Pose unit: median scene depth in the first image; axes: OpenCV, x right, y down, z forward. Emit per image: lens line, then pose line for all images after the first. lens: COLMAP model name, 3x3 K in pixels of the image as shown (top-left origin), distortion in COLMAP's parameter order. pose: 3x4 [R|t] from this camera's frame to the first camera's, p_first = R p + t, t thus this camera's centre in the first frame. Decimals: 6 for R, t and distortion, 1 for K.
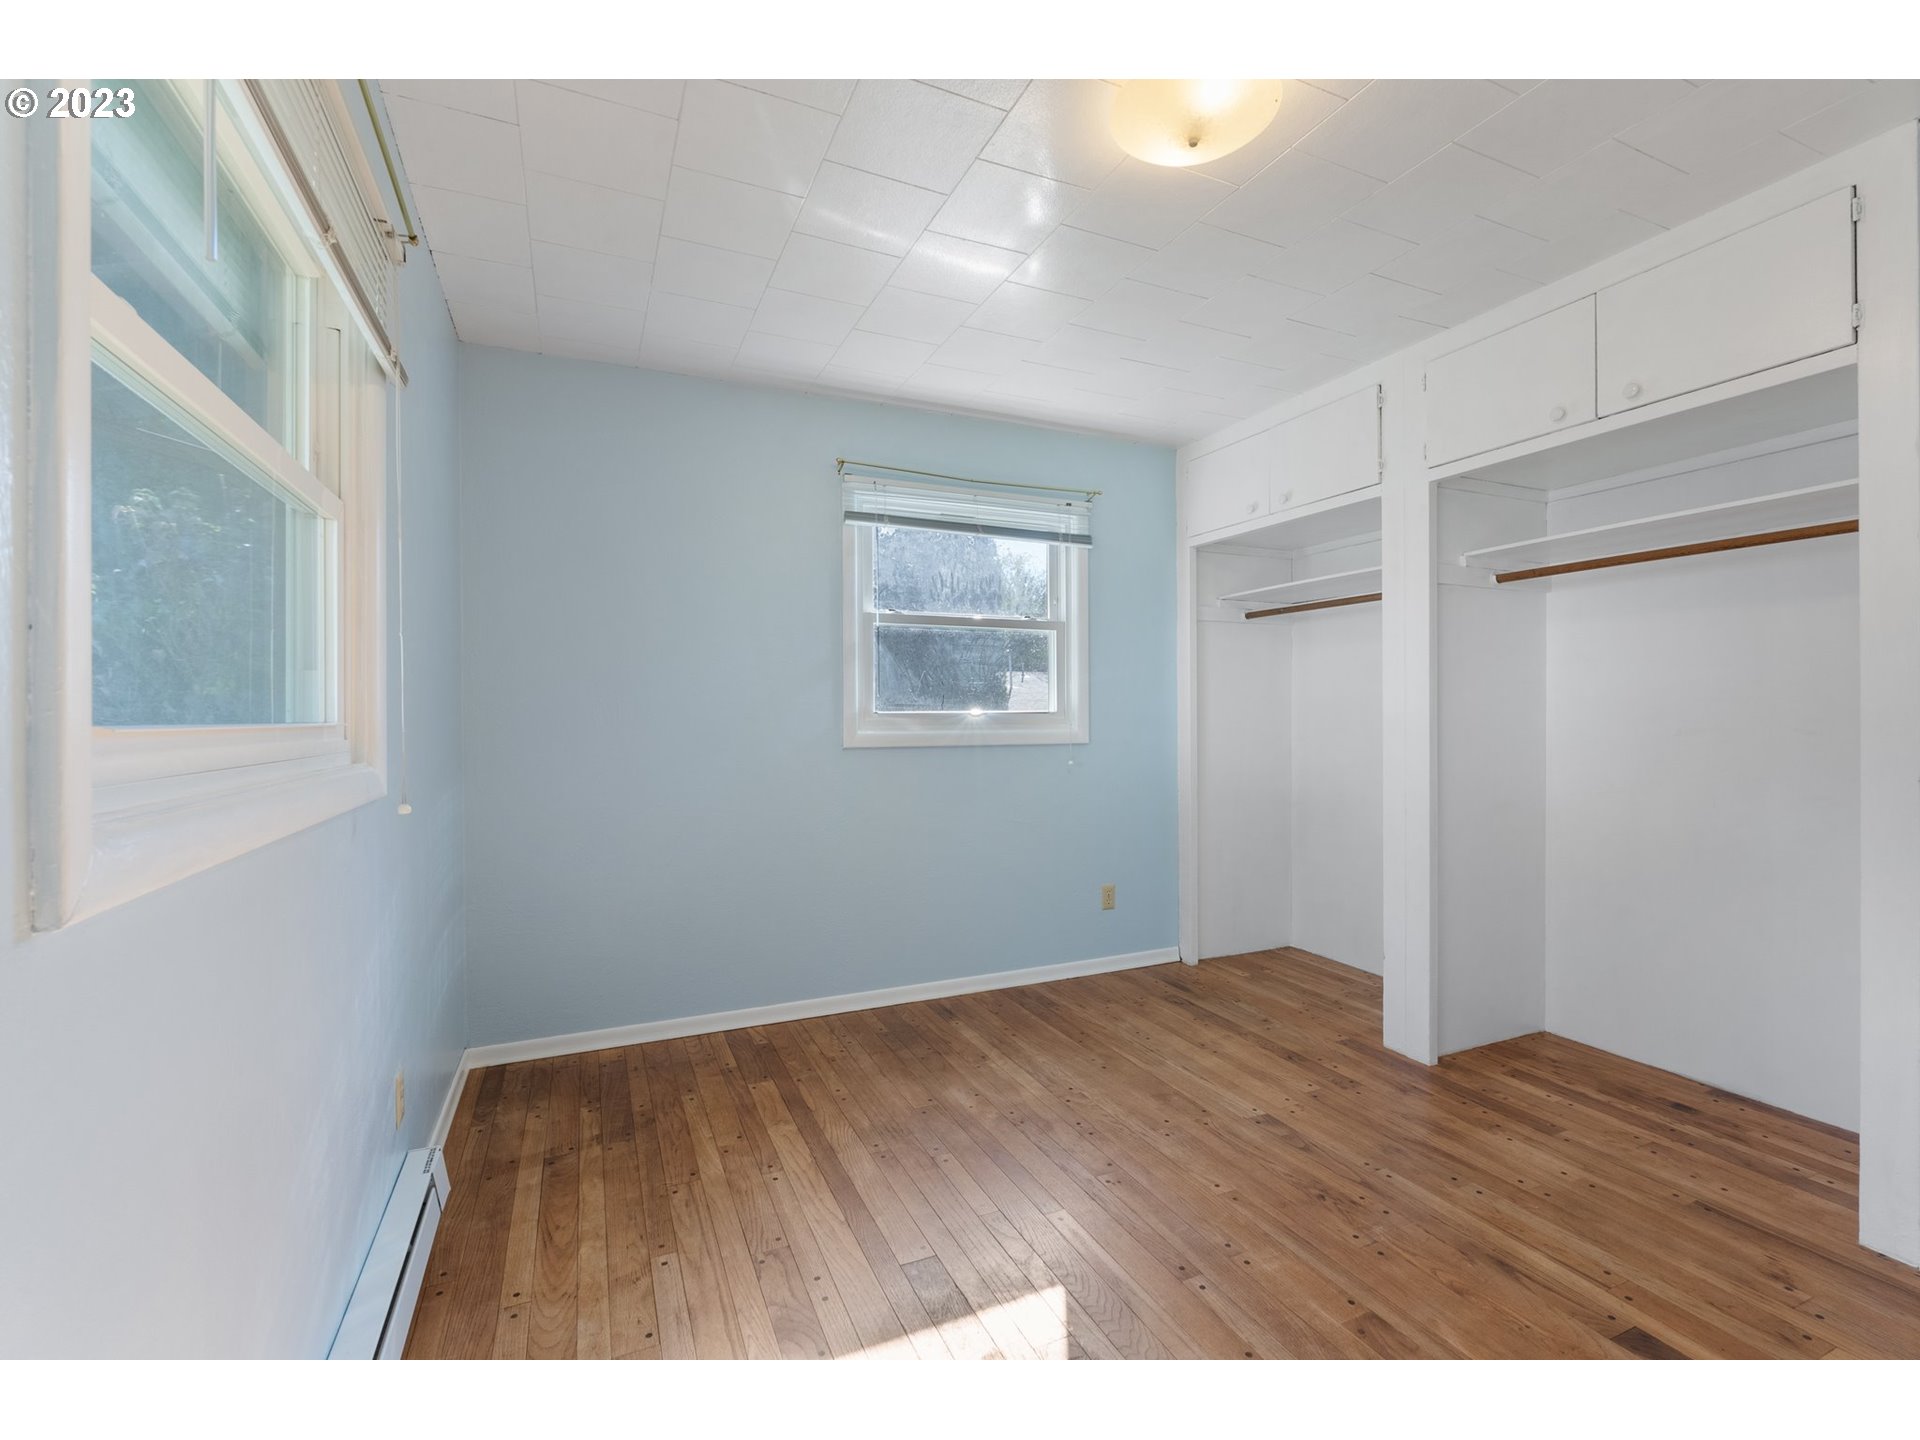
lens RADIAL K [[847.9, 0, 960.0], [0, 847.9, 720.0], [0, 0, 1]] dist [-0.003915, 0.000114]
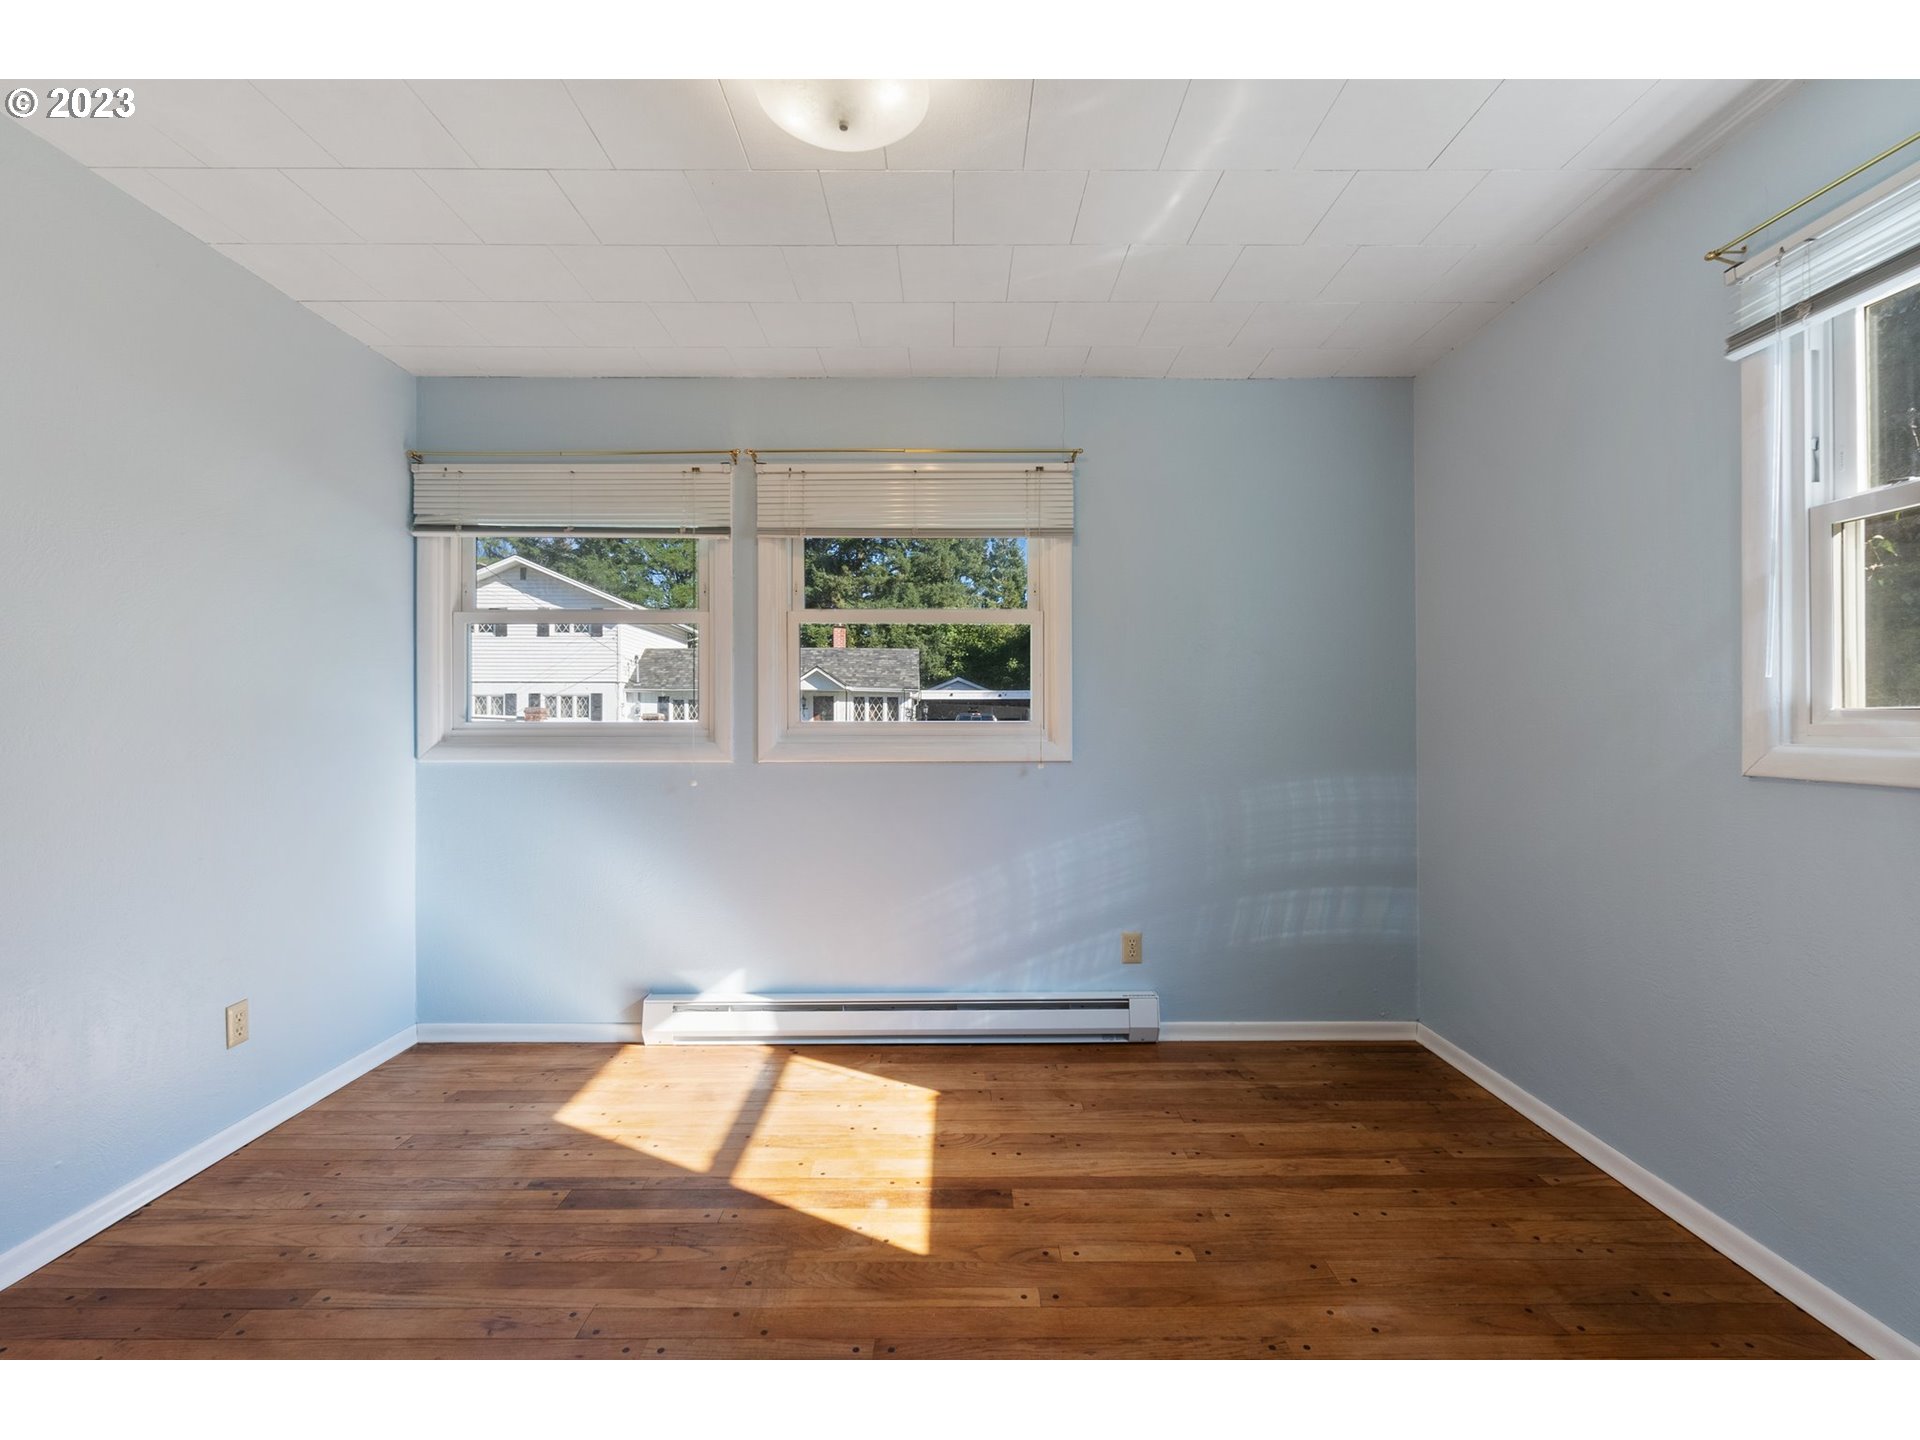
lens RADIAL K [[847.9, 0, 960.0], [0, 847.9, 720.0], [0, 0, 1]] dist [-0.003915, 0.000114]
pose [[-0.410695, -0.000023, -0.911773, 0.756829], [0.000595, 1.000000, -0.000293, -0.003910], [0.911773, -0.000662, -0.410695, 1.042557]]
